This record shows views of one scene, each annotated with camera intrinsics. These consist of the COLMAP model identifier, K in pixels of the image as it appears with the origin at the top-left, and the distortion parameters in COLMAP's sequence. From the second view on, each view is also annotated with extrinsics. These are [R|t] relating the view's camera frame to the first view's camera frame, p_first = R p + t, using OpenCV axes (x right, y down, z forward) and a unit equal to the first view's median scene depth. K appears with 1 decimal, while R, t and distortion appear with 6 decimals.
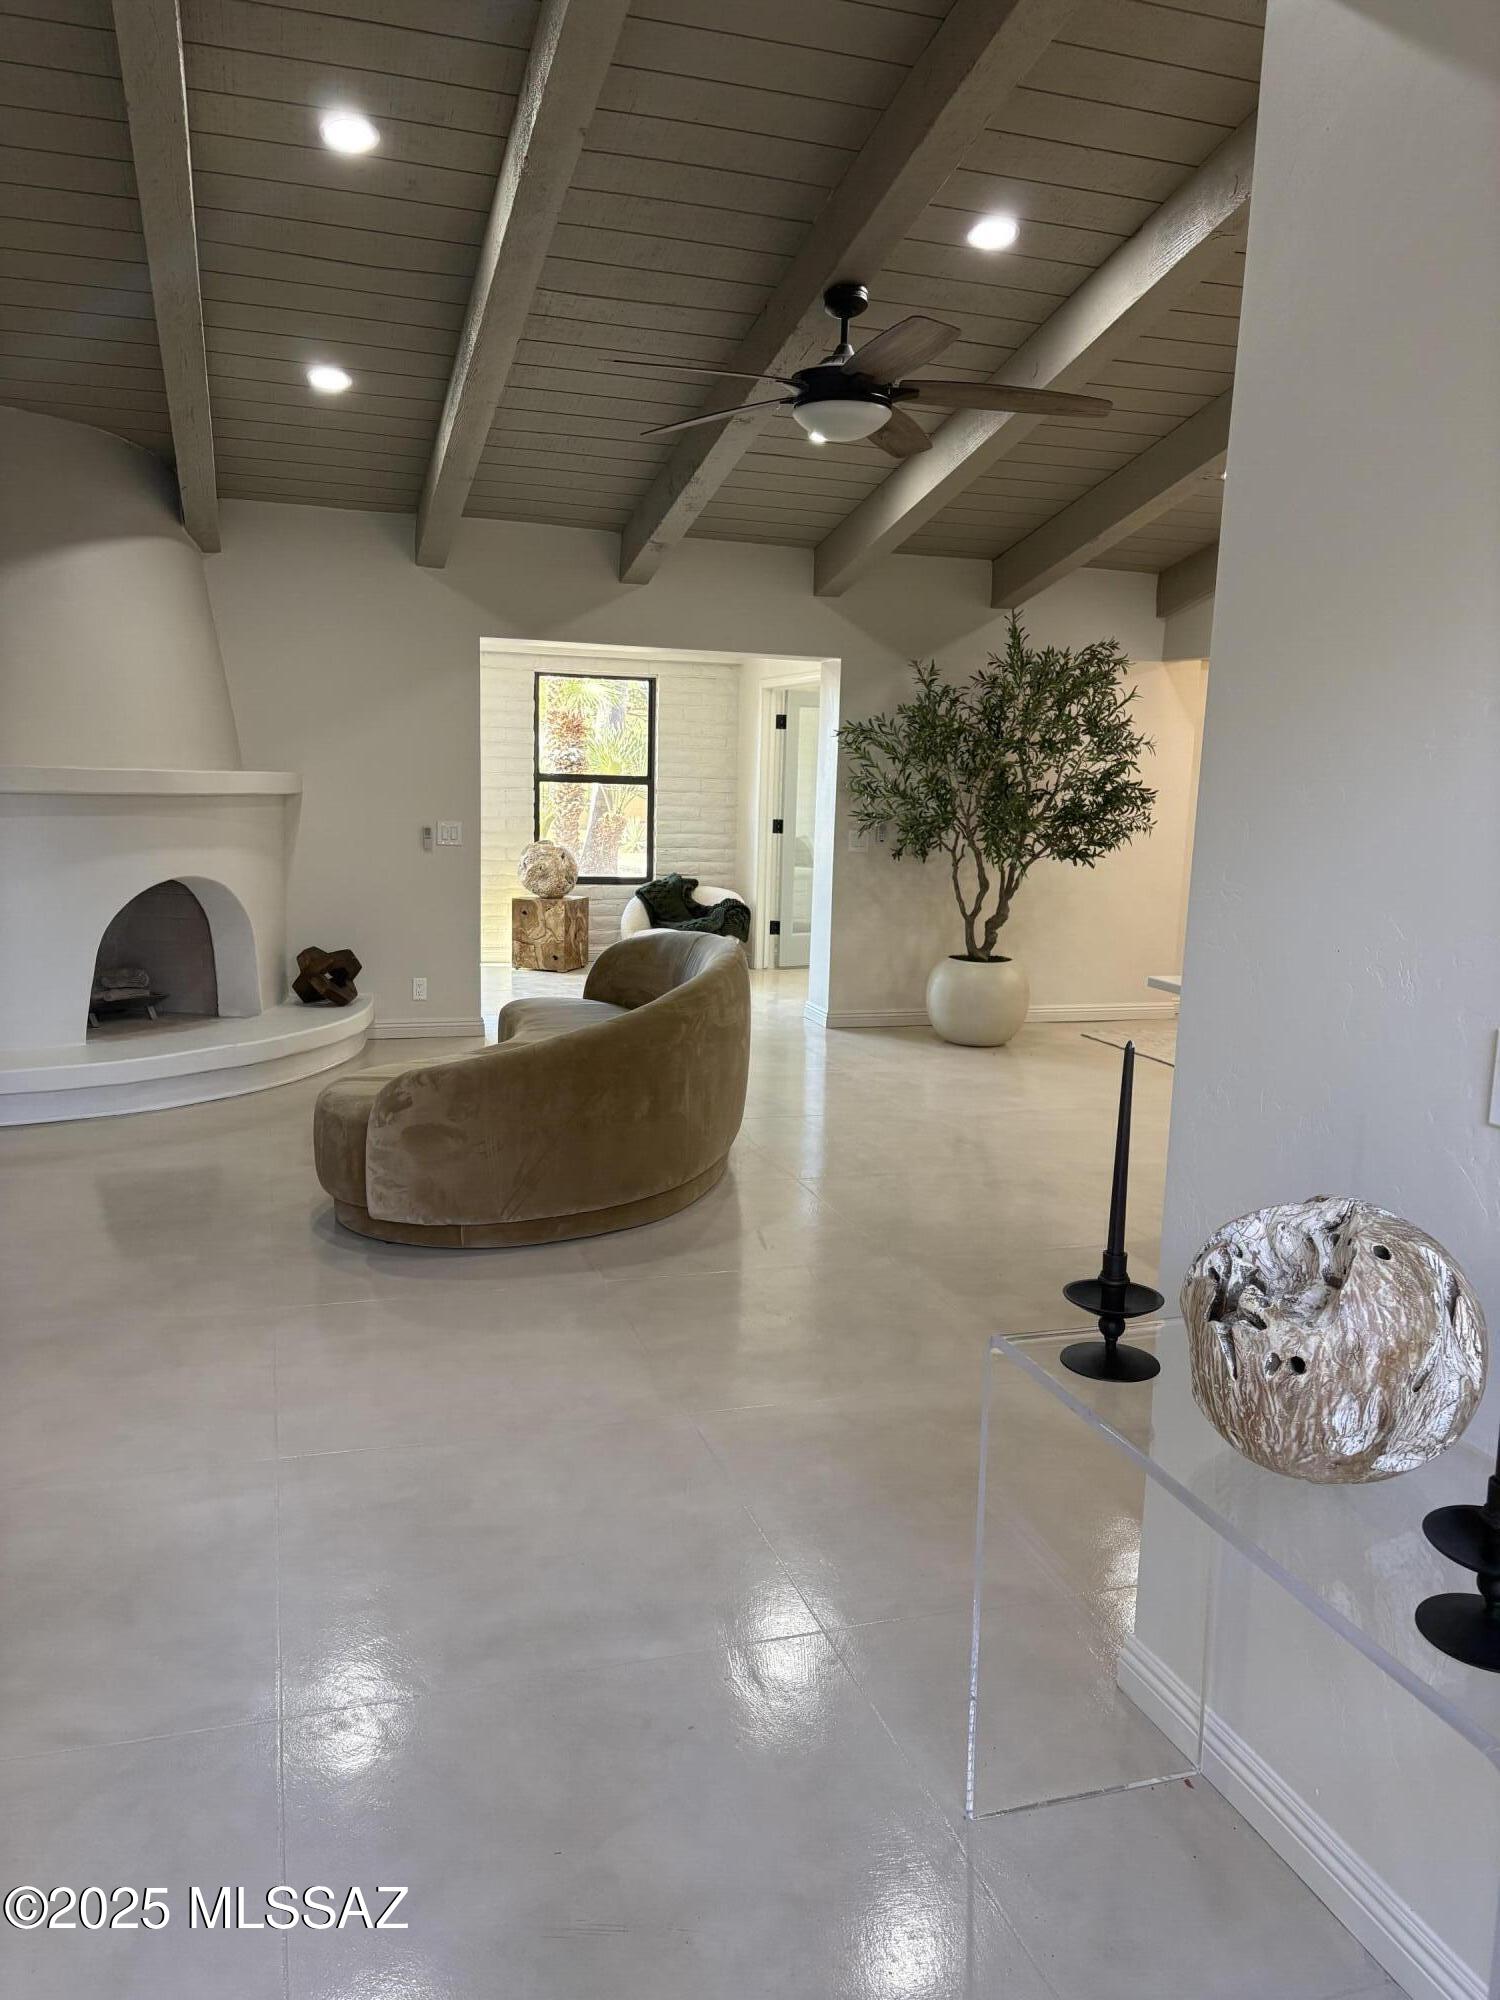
lens RADIAL K [[1506.0, 0, 750.0], [0, 1506.0, 1000.0], [0, 0, 1]] dist [-0.005794, -0.004220]
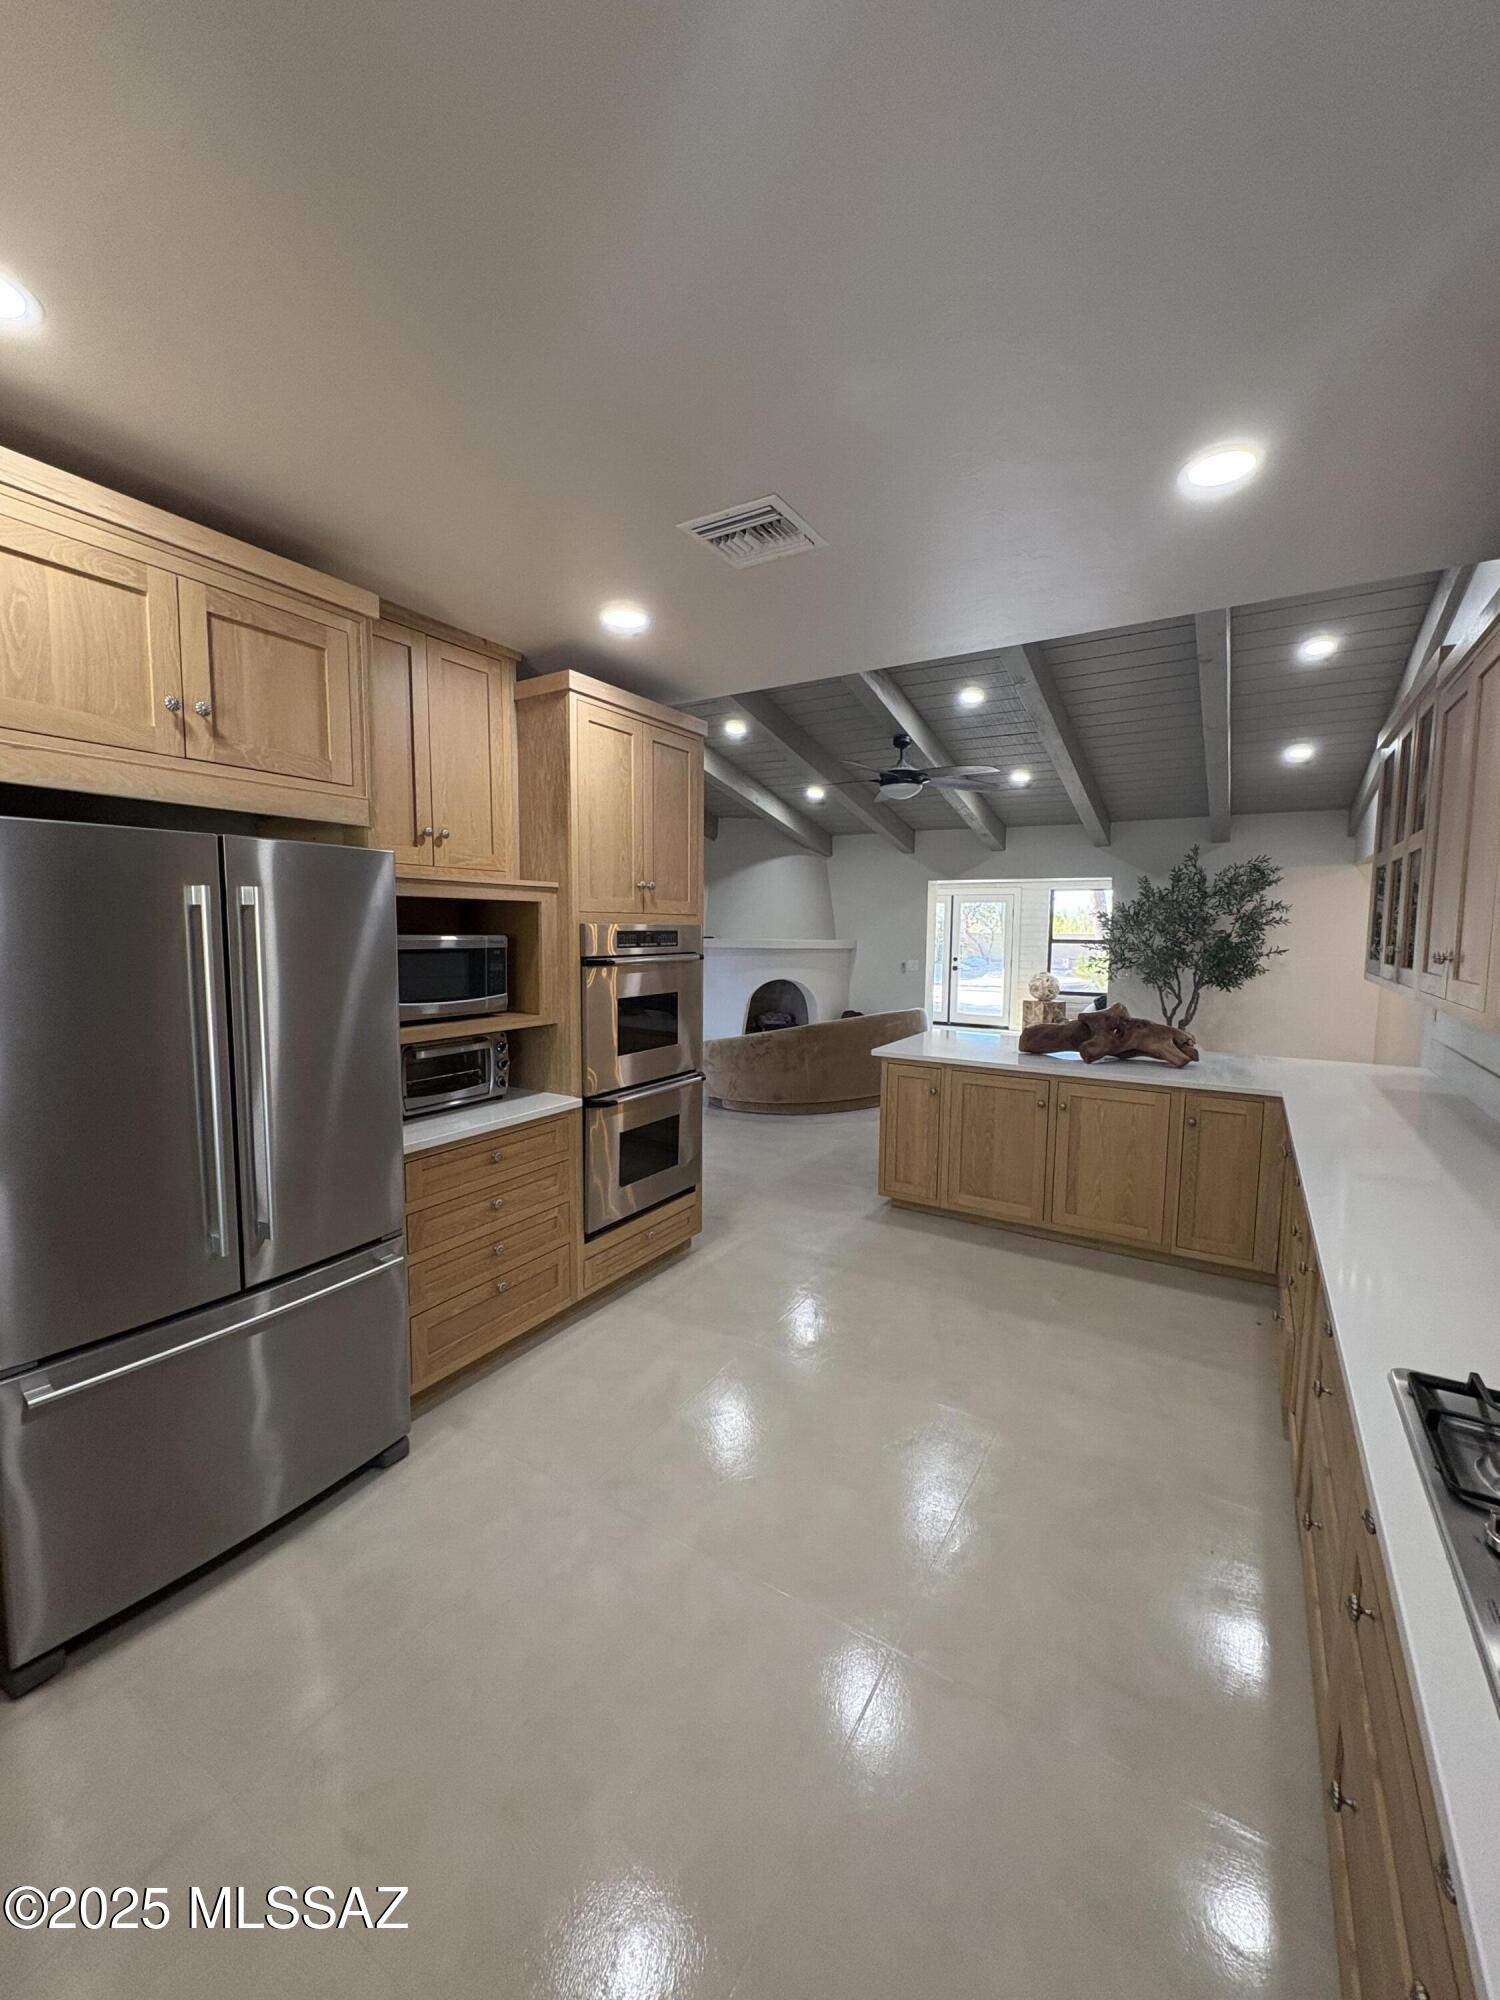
lens RADIAL K [[786.5, 0, 750.0], [0, 786.5, 1000.0], [0, 0, 1]] dist [0.011474, -0.000324]
pose [[0.658834, 0.047848, -0.750765, 0.516177], [-0.102364, 0.994395, -0.026455, -0.001257], [0.745292, 0.094281, 0.660039, 0.023376]]
